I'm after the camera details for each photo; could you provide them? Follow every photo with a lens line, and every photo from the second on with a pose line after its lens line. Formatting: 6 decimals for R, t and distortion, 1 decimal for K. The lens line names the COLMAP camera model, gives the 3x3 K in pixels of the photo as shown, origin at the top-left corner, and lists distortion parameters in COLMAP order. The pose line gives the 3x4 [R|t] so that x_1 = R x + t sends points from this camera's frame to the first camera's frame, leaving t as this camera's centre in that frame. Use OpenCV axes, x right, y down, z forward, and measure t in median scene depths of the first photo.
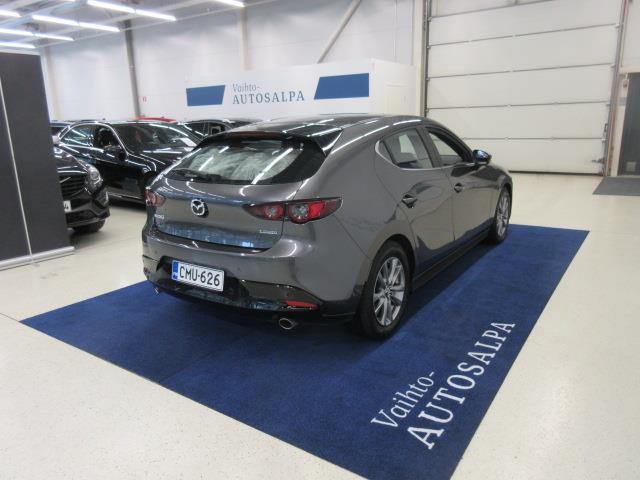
lens RADIAL K [[472.7, 0, 320.0], [0, 472.7, 240.0], [0, 0, 1]] dist [0.001745, 0.007469]
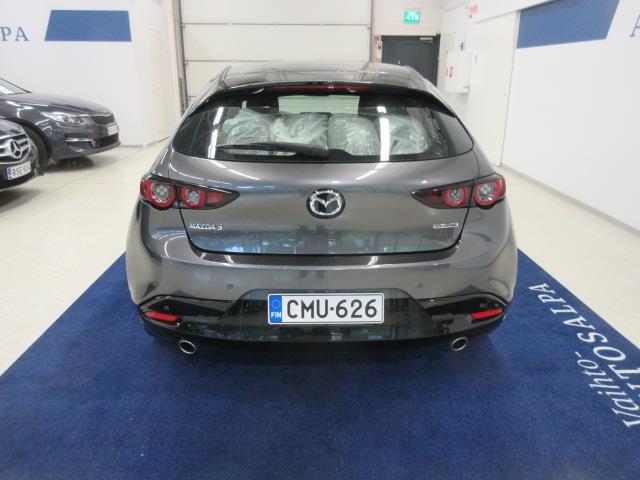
lens RADIAL K [[508.0, 0, 320.0], [0, 508.0, 240.0], [0, 0, 1]] dist [0.007558, -0.003710]
pose [[0.811569, -0.153949, 0.563610, -0.638303], [0.118458, 0.987982, 0.099293, -0.086192], [-0.572122, -0.013819, 0.820052, 0.439103]]
